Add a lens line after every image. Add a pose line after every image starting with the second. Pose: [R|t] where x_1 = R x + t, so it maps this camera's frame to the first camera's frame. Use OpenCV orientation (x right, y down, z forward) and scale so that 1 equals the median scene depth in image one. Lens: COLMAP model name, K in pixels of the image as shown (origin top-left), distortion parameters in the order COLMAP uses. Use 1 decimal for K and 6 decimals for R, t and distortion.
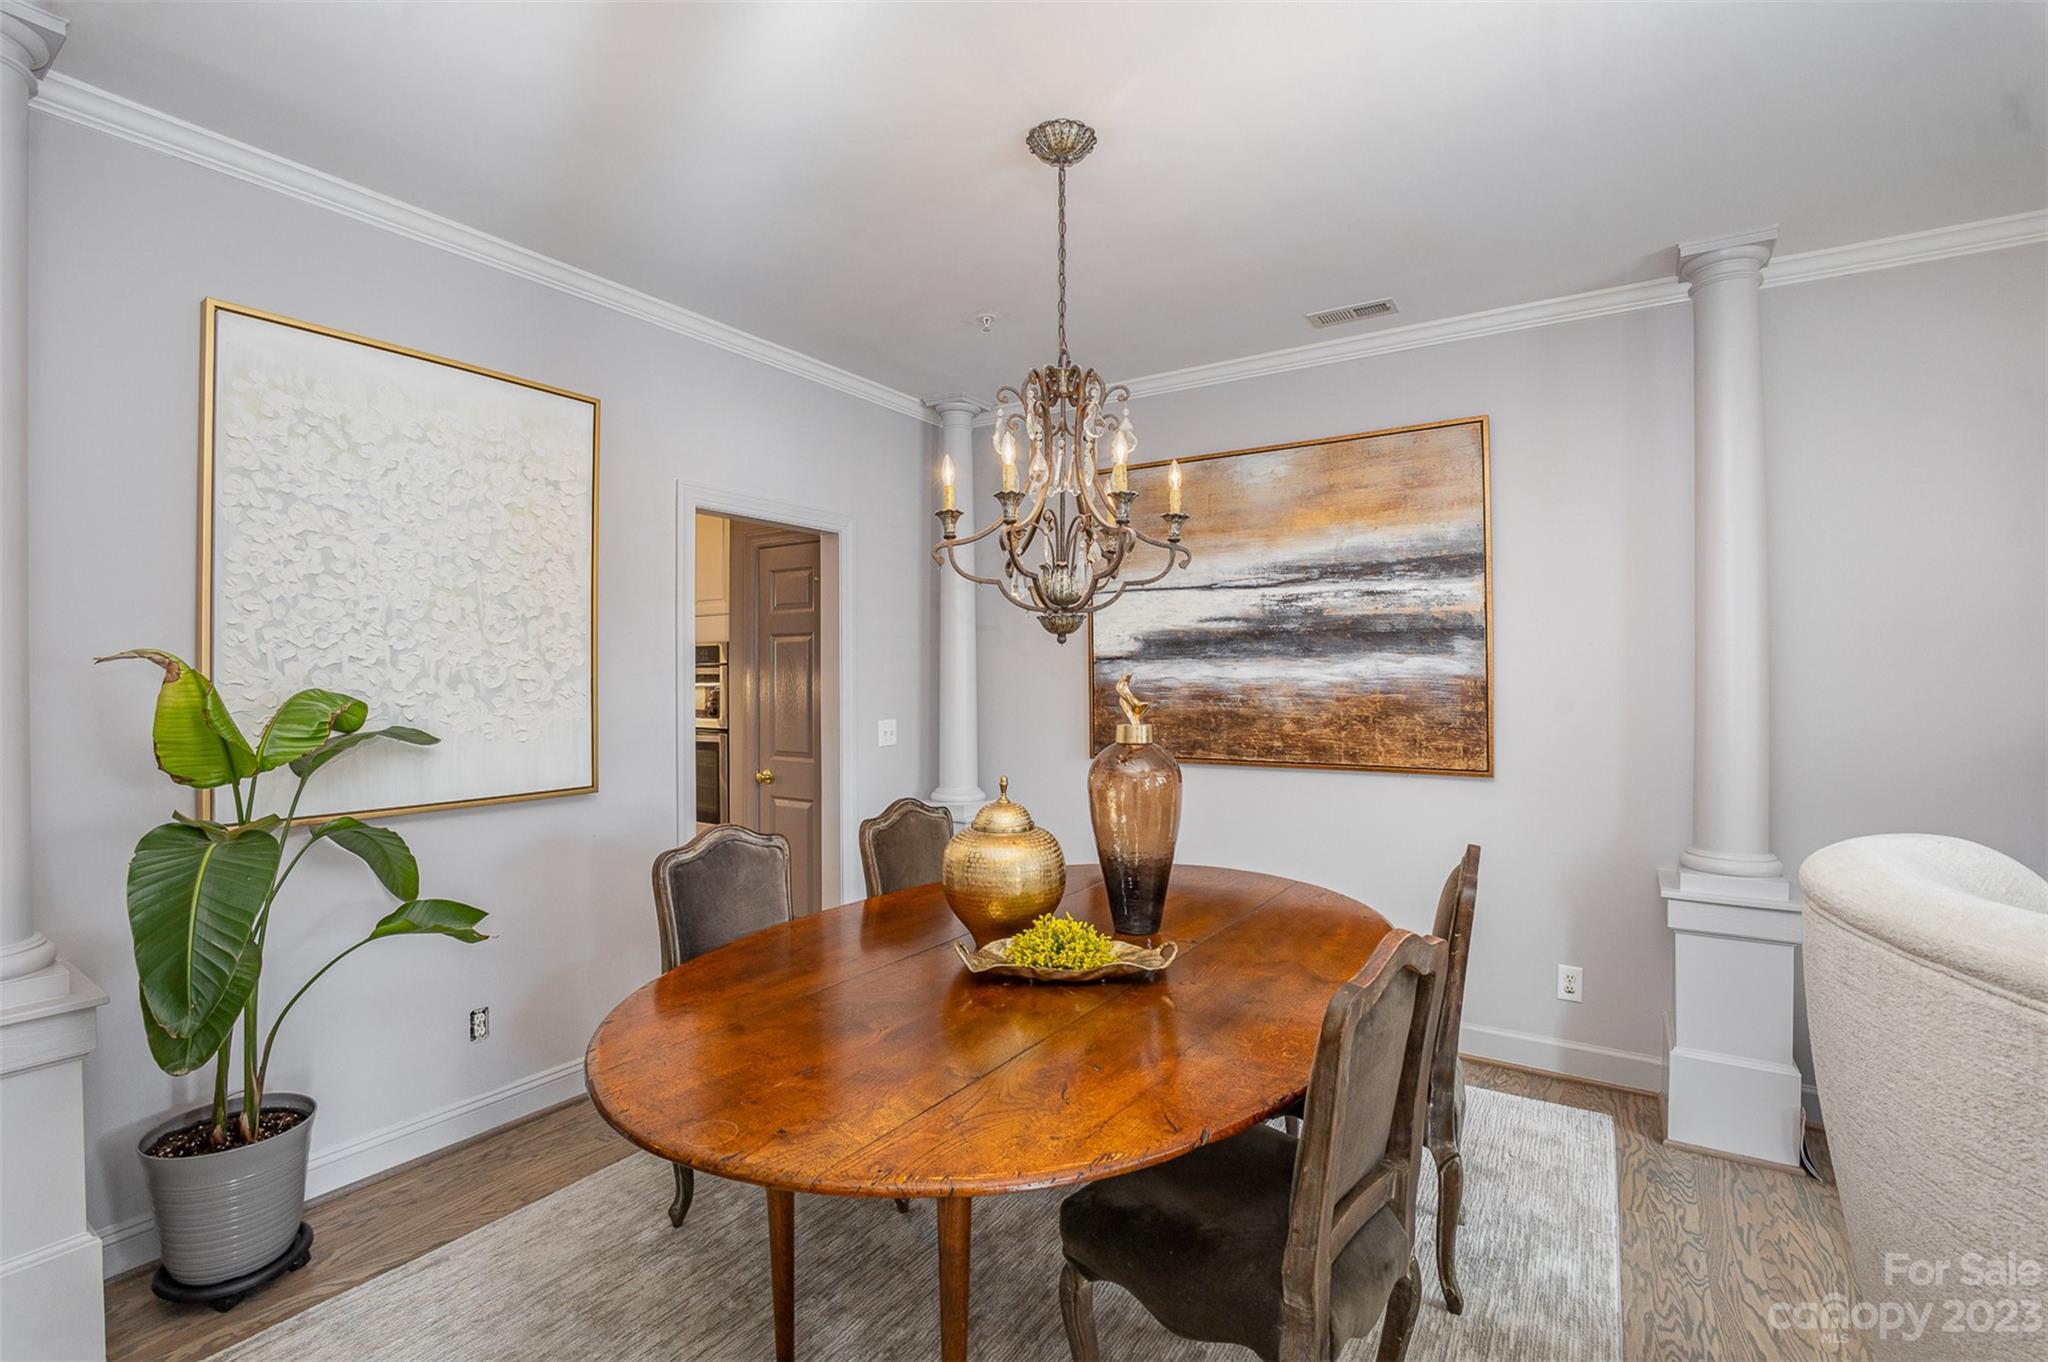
lens RADIAL K [[909.4, 0, 1037.9], [0, 909.4, 674.8], [0, 0, 1]] dist [-0.011699, 0.001710]
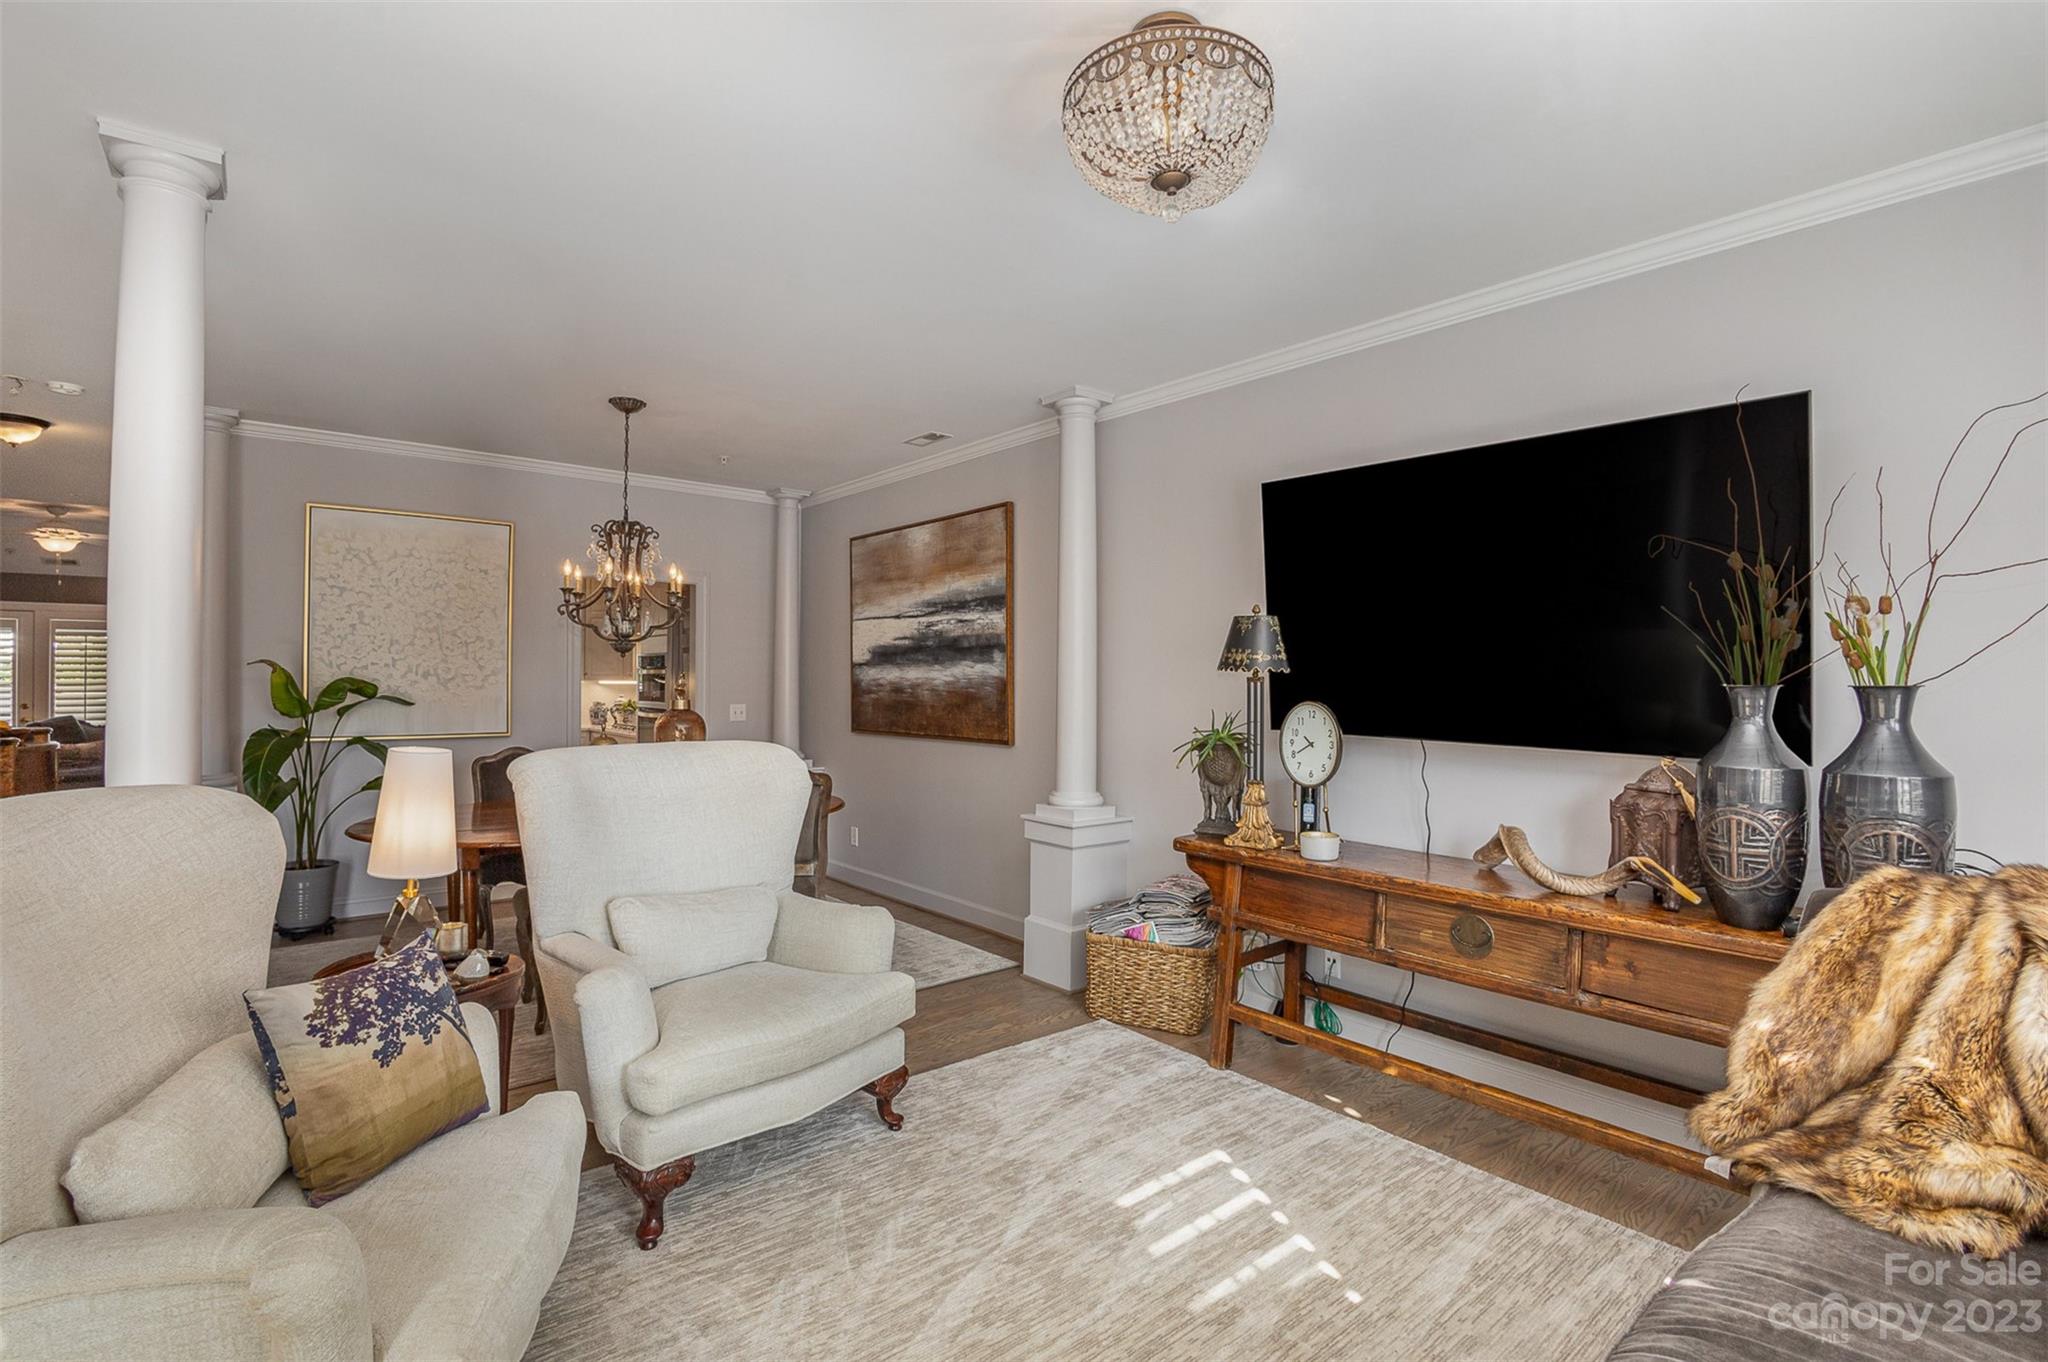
lens RADIAL K [[909.4, 0, 1016.3], [0, 909.4, 677.9], [0, 0, 1]] dist [-0.011699, 0.001710]
pose [[0.956560, 0.007513, -0.291438, 0.937333], [-0.008455, 0.999962, -0.001975, 0.005558], [0.291413, 0.004353, 0.956588, -0.420374]]
